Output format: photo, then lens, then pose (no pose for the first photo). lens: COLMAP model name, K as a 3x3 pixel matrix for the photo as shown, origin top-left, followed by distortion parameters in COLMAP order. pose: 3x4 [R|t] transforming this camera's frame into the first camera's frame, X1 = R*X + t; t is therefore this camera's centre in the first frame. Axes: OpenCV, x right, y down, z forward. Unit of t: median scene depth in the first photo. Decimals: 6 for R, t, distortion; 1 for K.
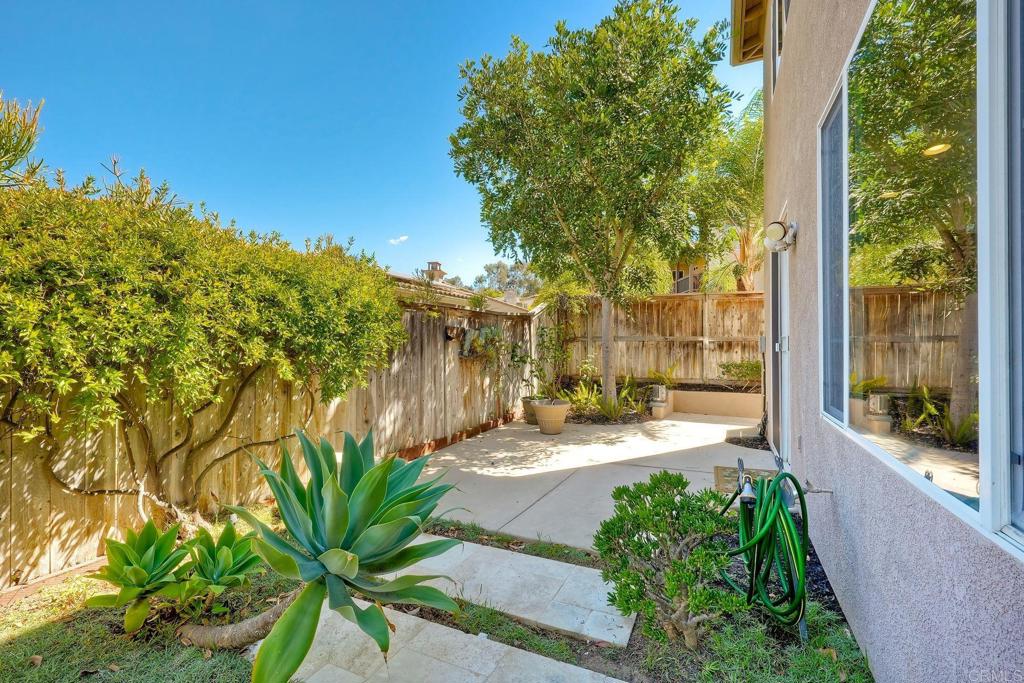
lens RADIAL K [[460.5, 0, 507.1], [0, 460.5, 346.6], [0, 0, 1]] dist [-0.002588, 0.002626]
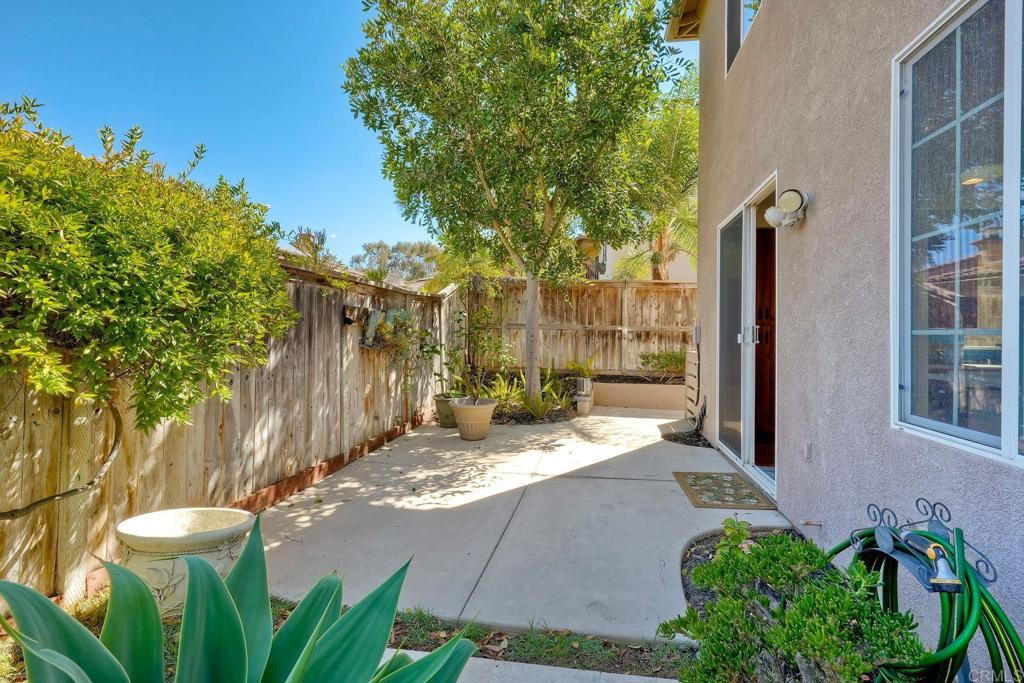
lens RADIAL K [[460.5, 0, 522.9], [0, 460.5, 335.6], [0, 0, 1]] dist [-0.002588, 0.002626]
pose [[0.956359, 0.011574, 0.291963, -0.069517], [-0.012380, 0.999923, 0.000913, 0.000476], [-0.291930, -0.004487, 0.956429, 0.193246]]
